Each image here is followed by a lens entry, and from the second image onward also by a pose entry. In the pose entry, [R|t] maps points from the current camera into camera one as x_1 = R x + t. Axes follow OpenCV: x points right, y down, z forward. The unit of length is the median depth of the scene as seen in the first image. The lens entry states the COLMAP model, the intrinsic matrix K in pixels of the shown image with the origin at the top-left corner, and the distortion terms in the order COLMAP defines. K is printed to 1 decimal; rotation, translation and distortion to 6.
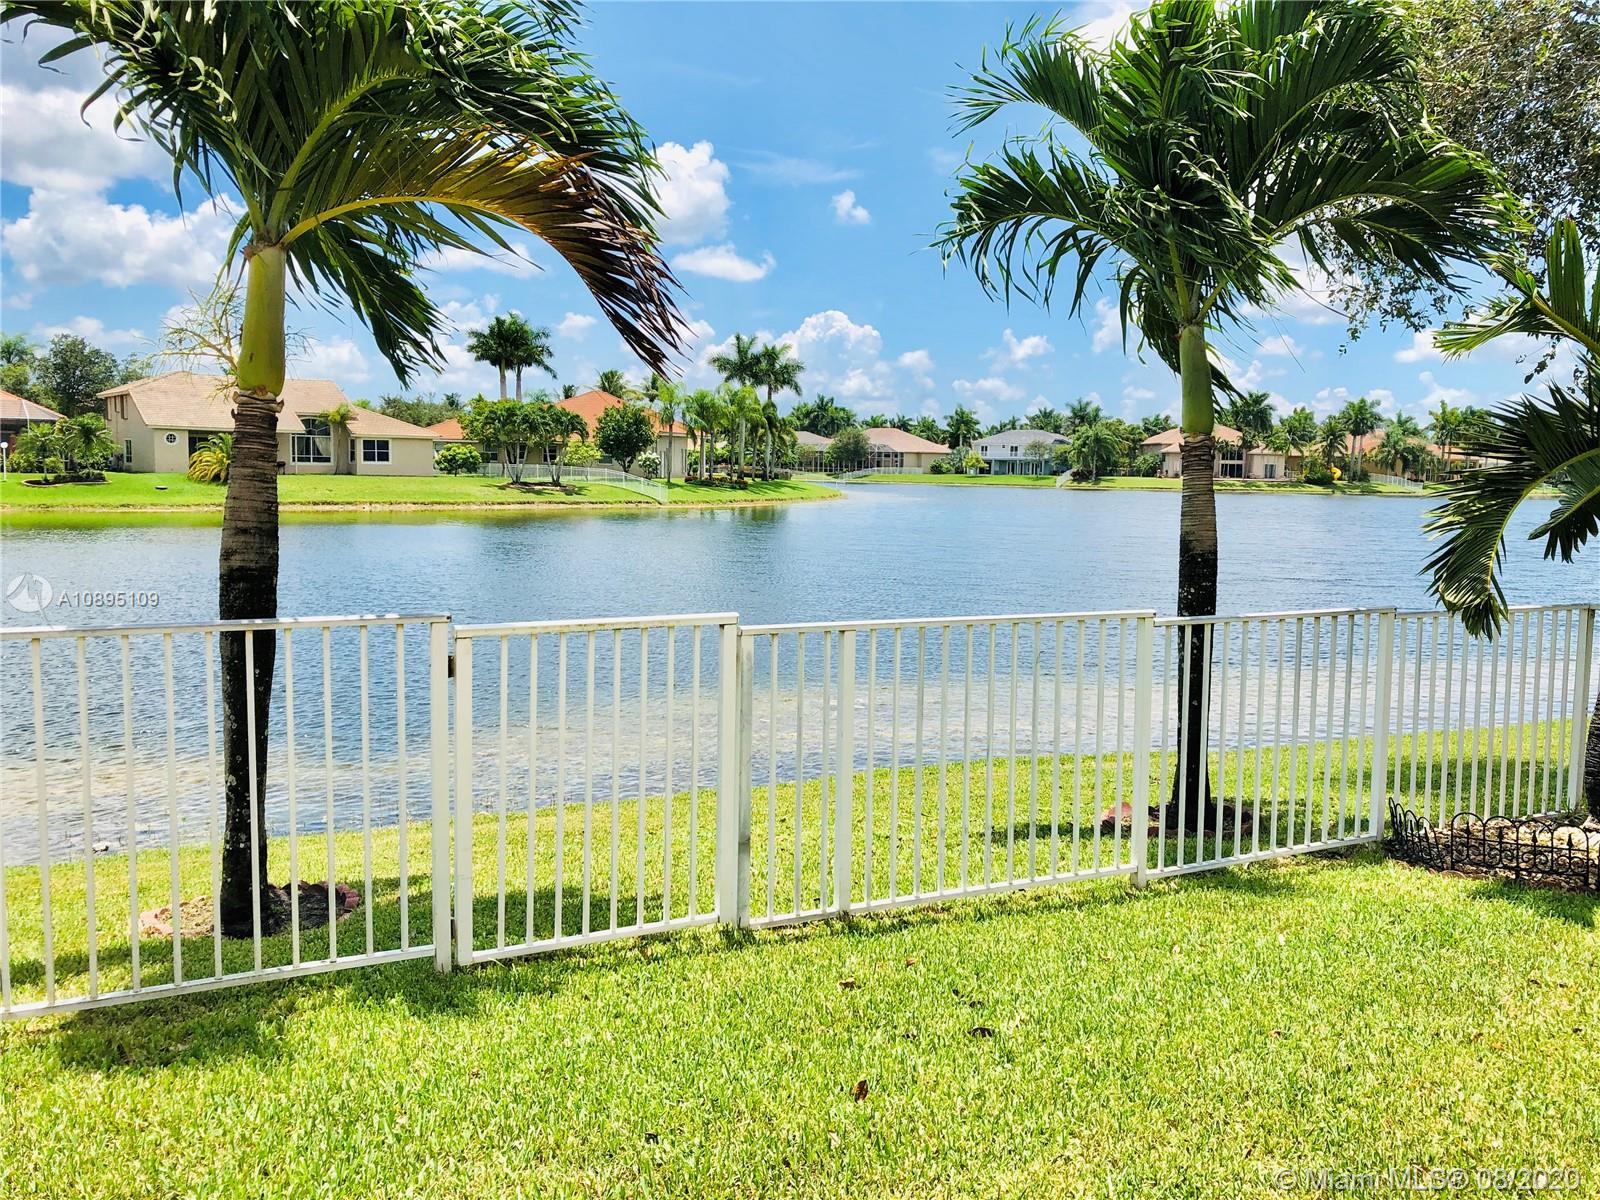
lens RADIAL K [[1342.3, 0, 796.8], [0, 1342.3, 595.9], [0, 0, 1]] dist [0.006079, -0.006689]
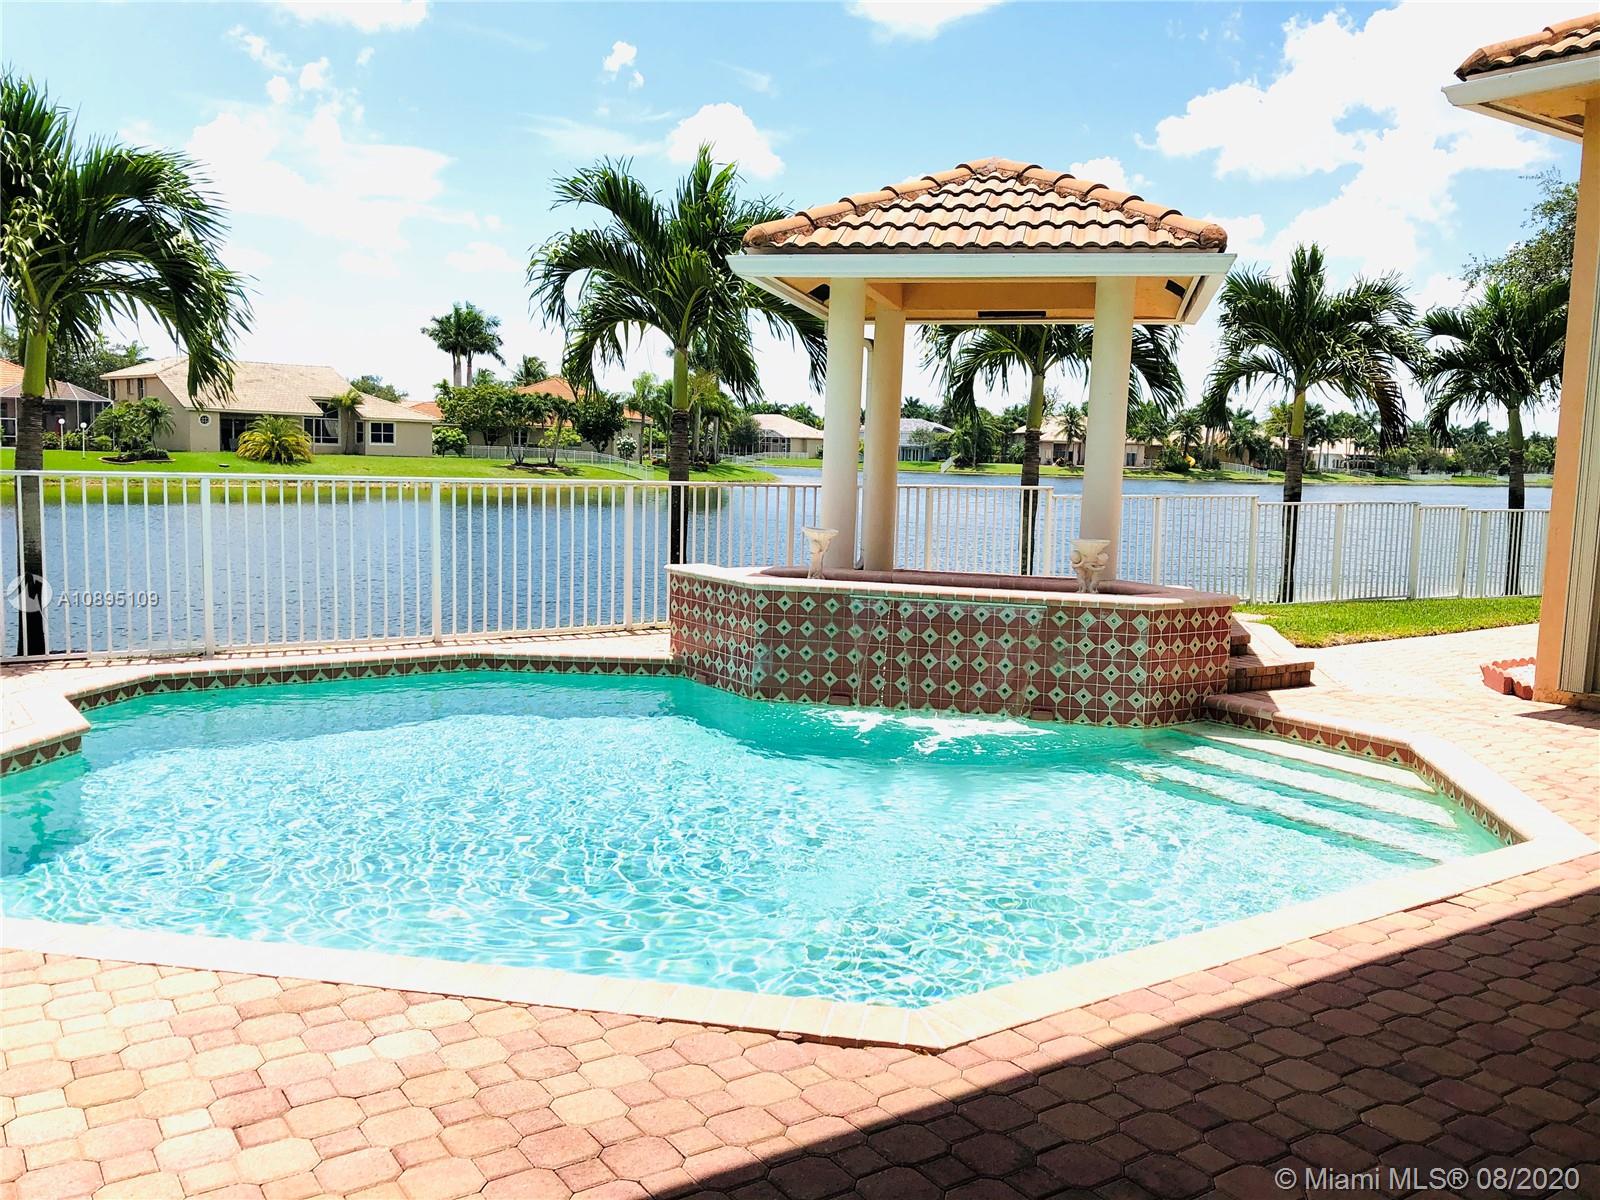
lens RADIAL K [[1342.3, 0, 802.7], [0, 1342.3, 601.6], [0, 0, 1]] dist [0.006079, -0.006689]
pose [[0.992740, -0.004037, 0.120216, -0.076531], [0.002166, 0.999875, 0.015684, 0.008016], [-0.120264, -0.015310, 0.992624, -0.081428]]
